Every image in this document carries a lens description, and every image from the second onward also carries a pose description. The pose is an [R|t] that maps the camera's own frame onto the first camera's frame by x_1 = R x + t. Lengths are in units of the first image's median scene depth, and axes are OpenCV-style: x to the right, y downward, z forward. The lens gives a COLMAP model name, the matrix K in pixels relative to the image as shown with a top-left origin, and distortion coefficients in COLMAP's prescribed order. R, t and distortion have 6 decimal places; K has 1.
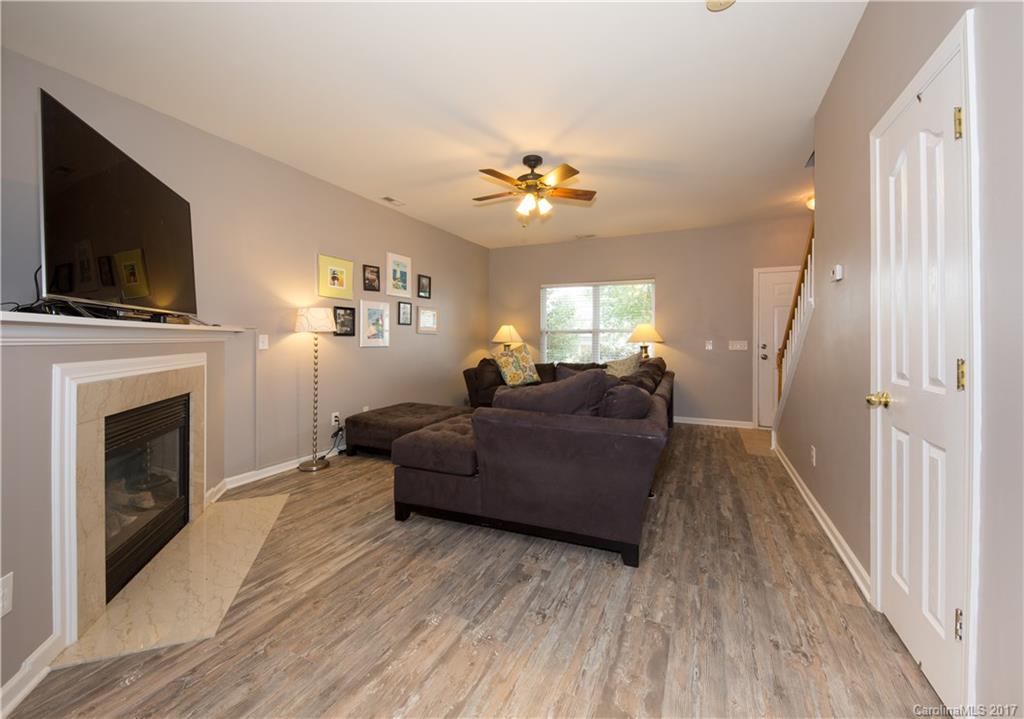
lens RADIAL K [[426.9, 0, 507.2], [0, 426.9, 337.7], [0, 0, 1]] dist [0.001452, -0.000014]
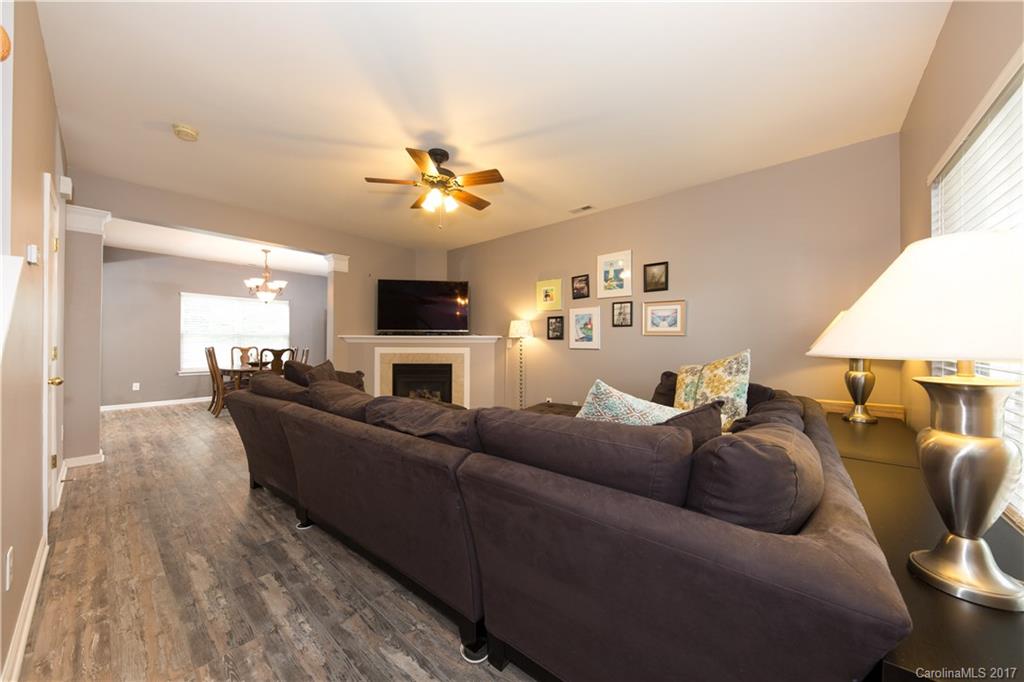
lens RADIAL K [[350.7, 0, 511.1], [0, 350.7, 342.3], [0, 0, 1]] dist [-0.001375, -0.000257]
pose [[-0.274154, 0.003473, -0.961680, 0.639276], [0.002659, 0.999992, 0.002853, 0.000966], [0.961682, -0.001775, -0.274161, 1.138790]]
